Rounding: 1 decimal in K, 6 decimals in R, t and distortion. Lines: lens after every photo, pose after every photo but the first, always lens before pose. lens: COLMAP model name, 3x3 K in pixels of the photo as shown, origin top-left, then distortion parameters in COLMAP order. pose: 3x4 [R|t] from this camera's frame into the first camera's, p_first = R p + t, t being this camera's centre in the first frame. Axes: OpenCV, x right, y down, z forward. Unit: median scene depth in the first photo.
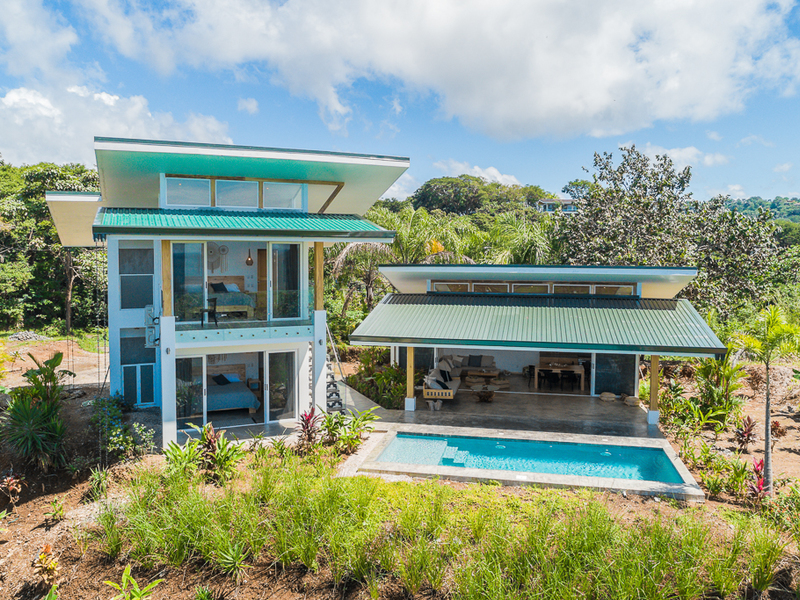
lens RADIAL K [[615.5, 0, 400.5], [0, 615.5, 343.6], [0, 0, 1]] dist [0.000155, 0.002592]
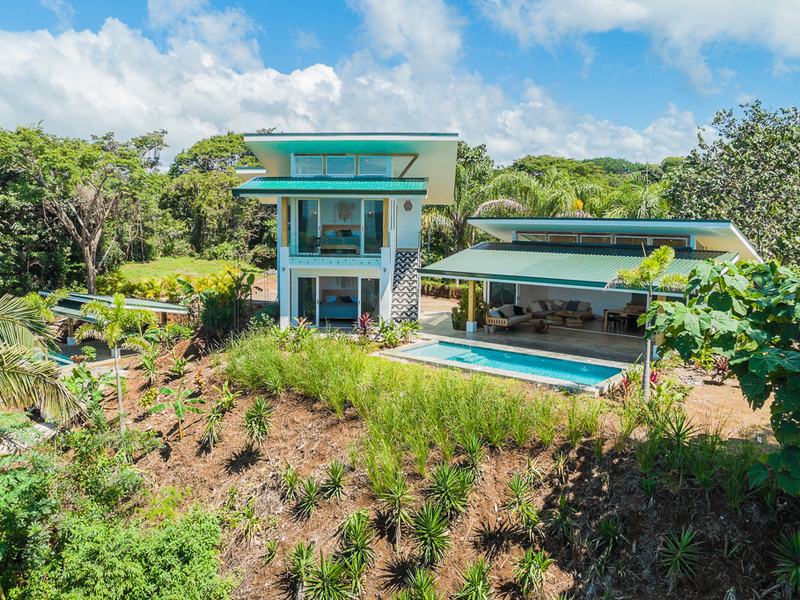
lens RADIAL K [[615.5, 0, 400.5], [0, 615.5, 343.6], [0, 0, 1]] dist [0.000155, 0.002592]
pose [[0.903240, 0.091096, -0.419355, 0.490044], [-0.066300, 0.995099, 0.073361, 0.056939], [0.423982, -0.038459, 0.904853, -0.259722]]
